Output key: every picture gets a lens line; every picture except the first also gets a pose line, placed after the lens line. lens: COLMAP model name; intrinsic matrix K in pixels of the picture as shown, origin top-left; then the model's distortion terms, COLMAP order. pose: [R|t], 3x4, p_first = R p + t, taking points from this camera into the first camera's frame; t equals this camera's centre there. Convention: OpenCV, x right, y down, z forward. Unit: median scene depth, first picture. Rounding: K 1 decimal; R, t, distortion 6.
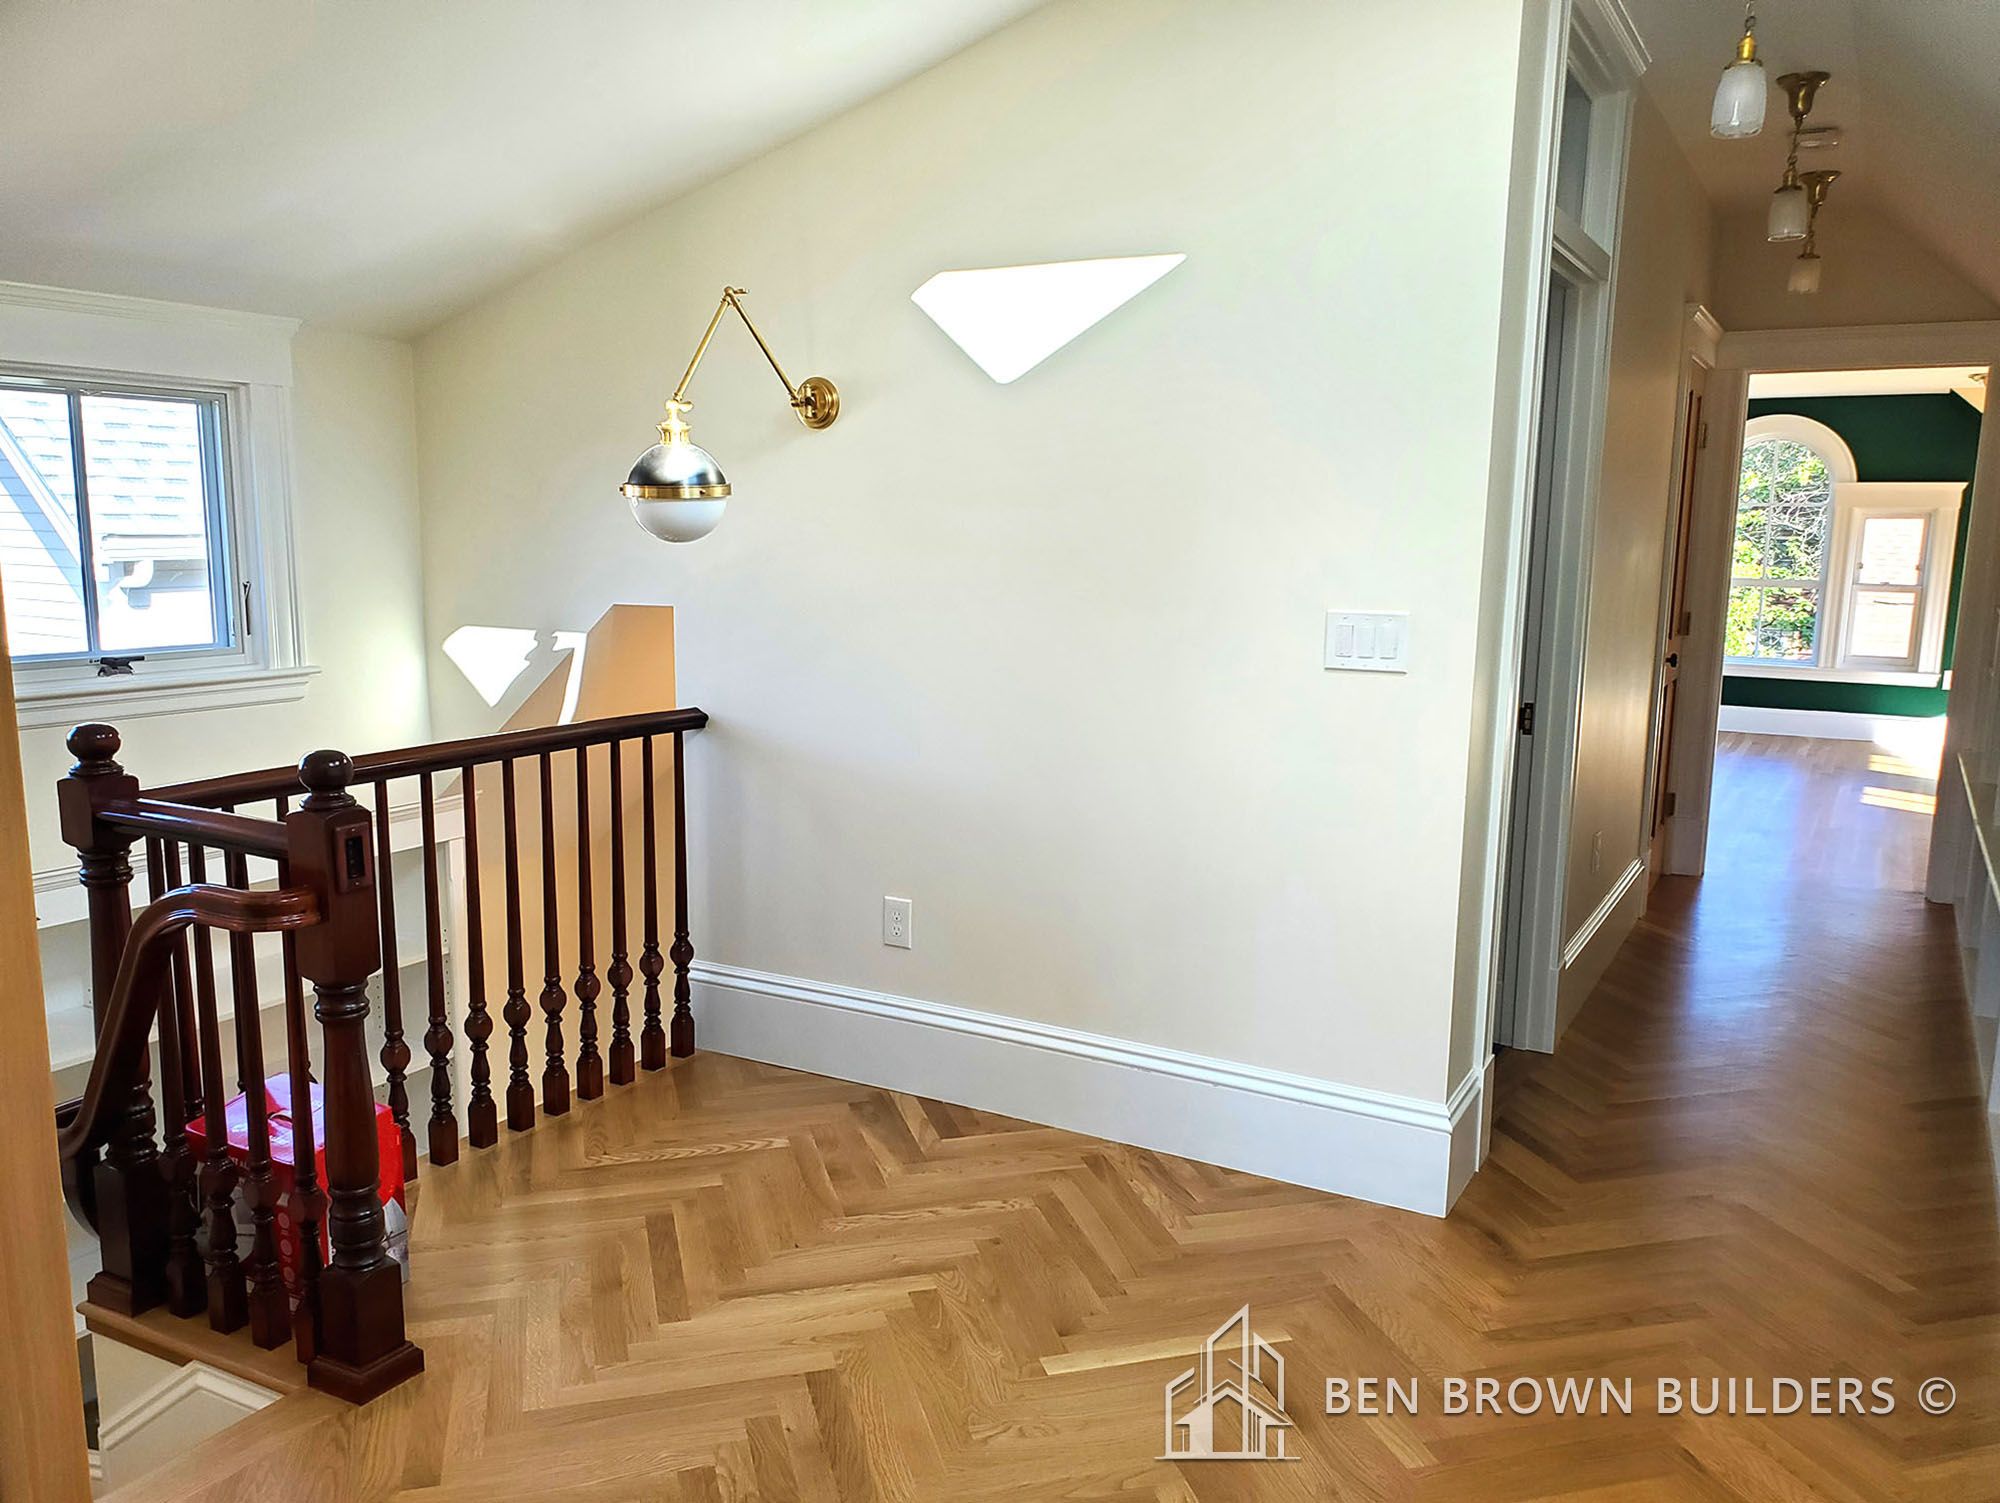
lens RADIAL K [[1510.9, 0, 1000.0], [0, 1510.9, 751.5], [0, 0, 1]] dist [0.005339, 0.005905]
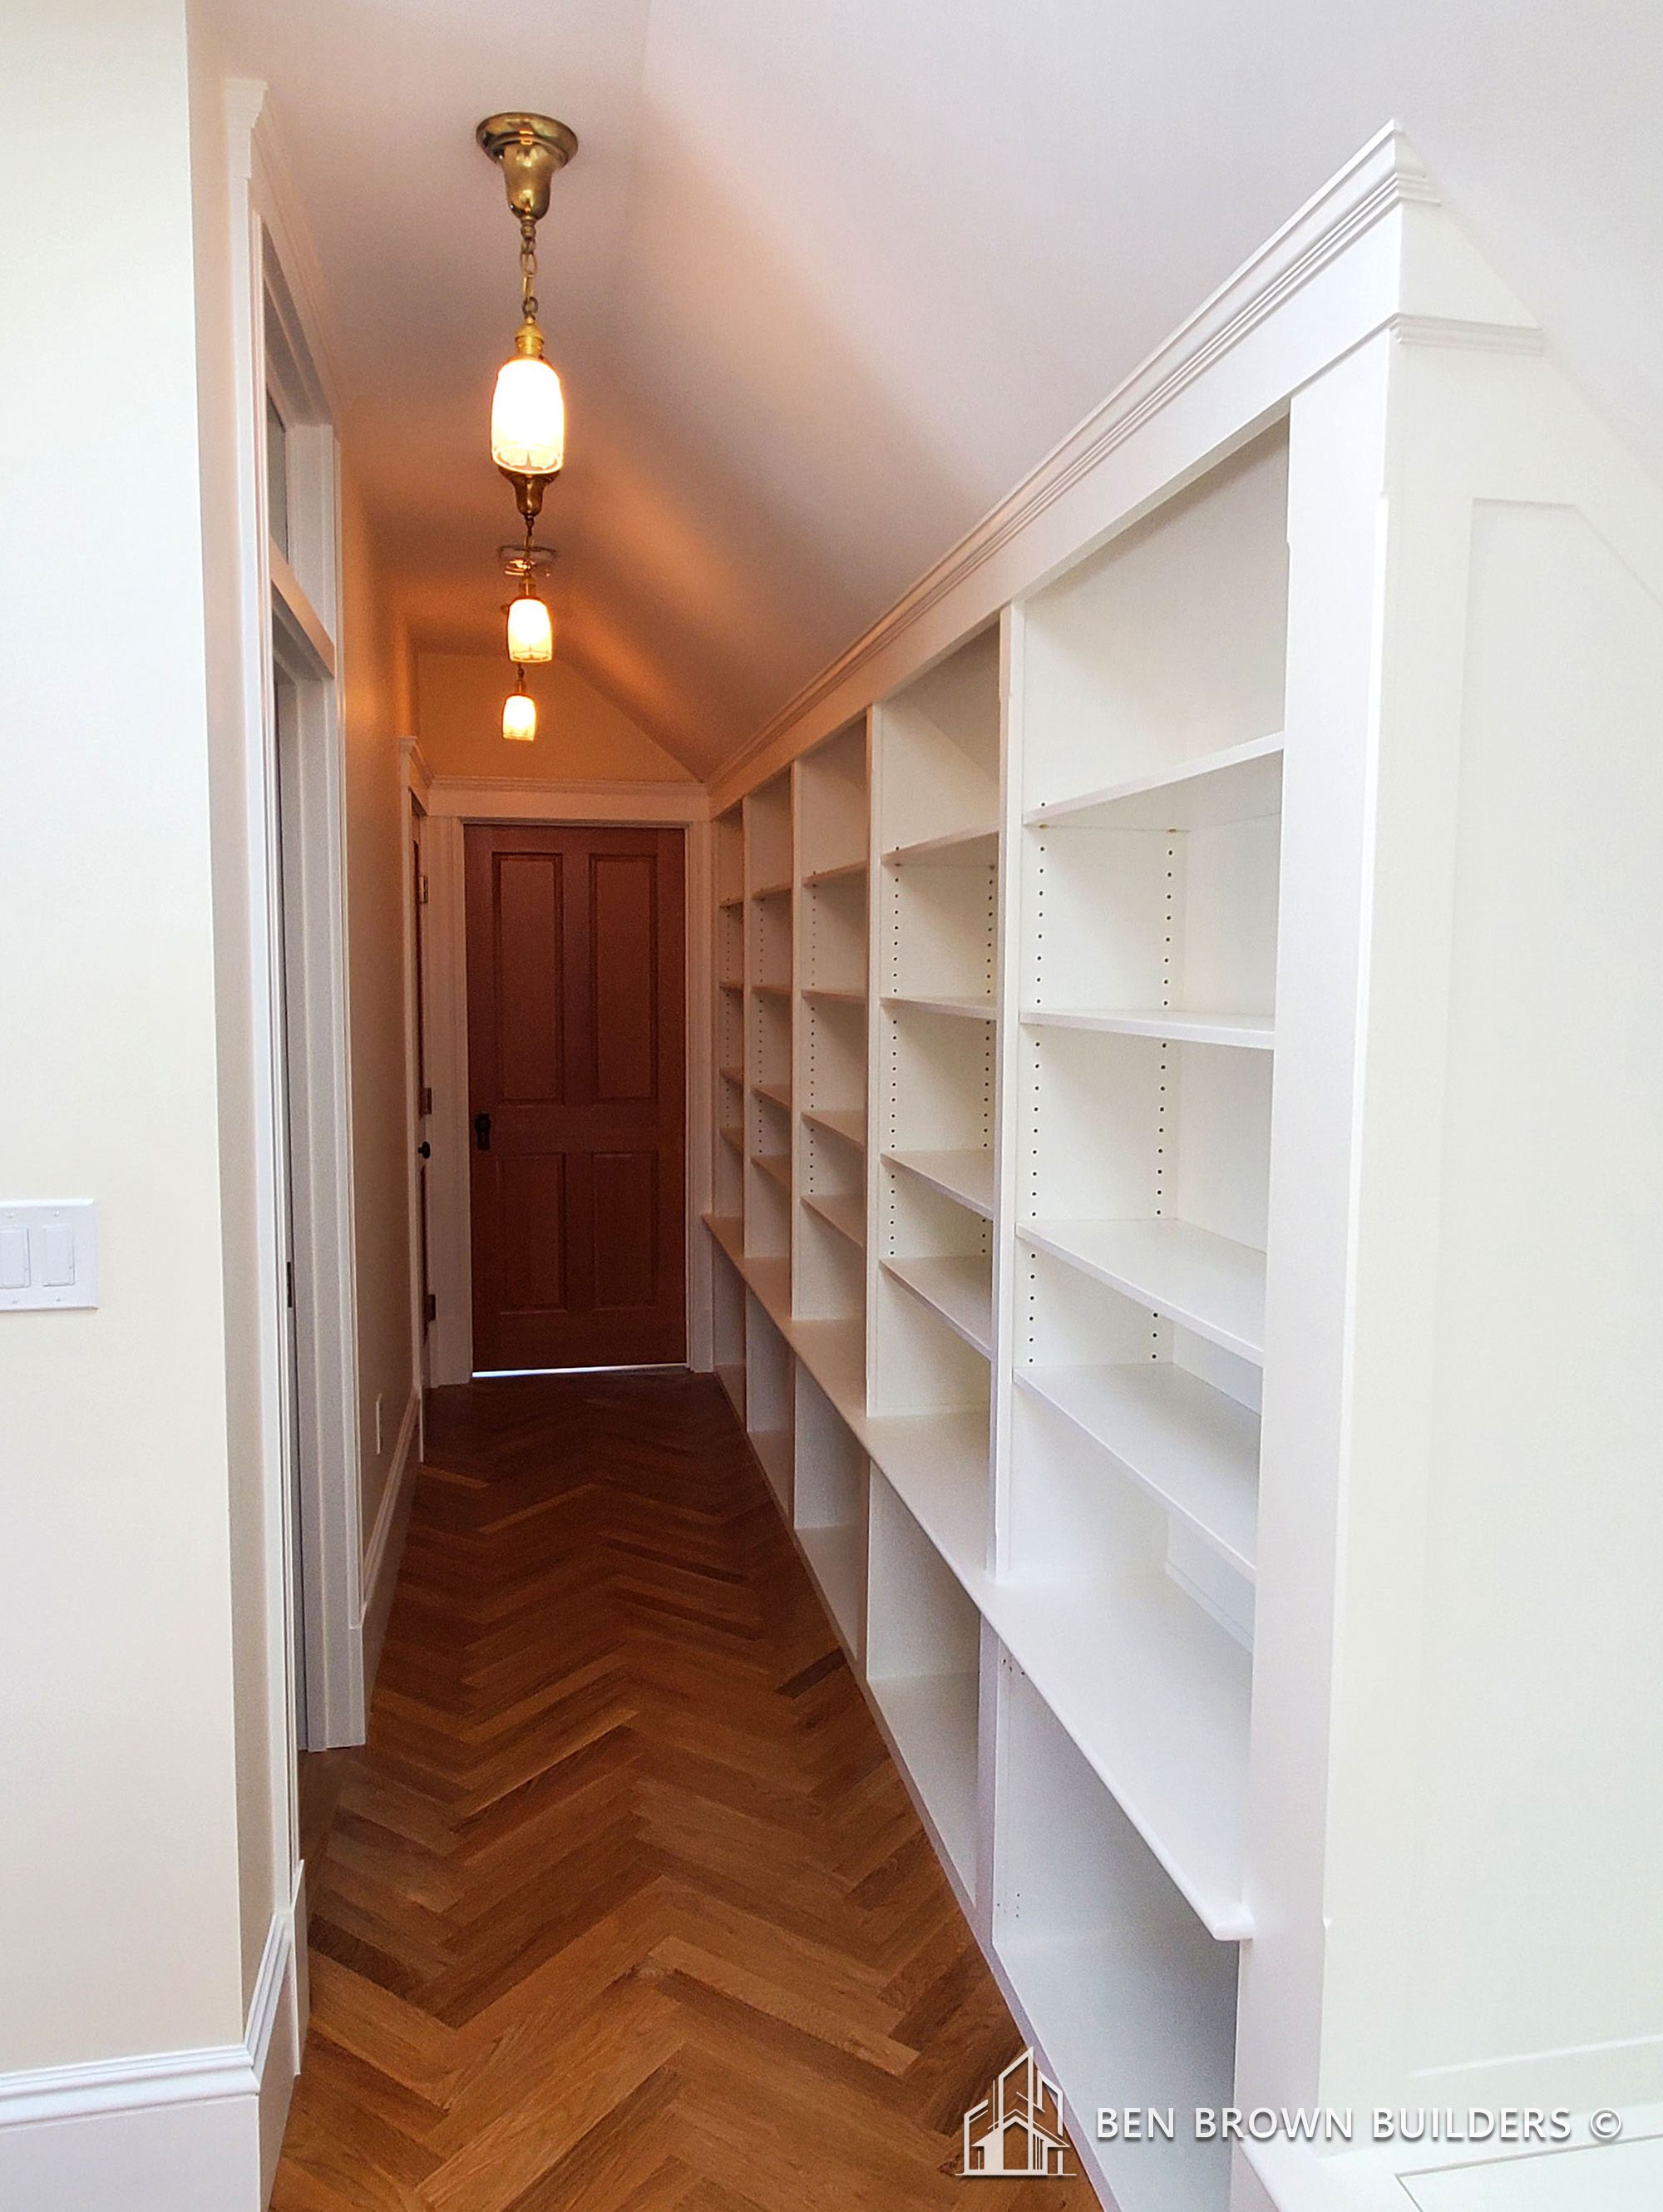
lens RADIAL K [[1586.6, 0, 831.5], [0, 1586.6, 1106.0], [0, 0, 1]] dist [-0.009166, -0.004524]
pose [[0.763265, -0.062314, 0.643073, 0.092659], [0.106833, 0.993809, -0.030500, -0.065289], [-0.637191, 0.091981, 0.765197, 0.332682]]
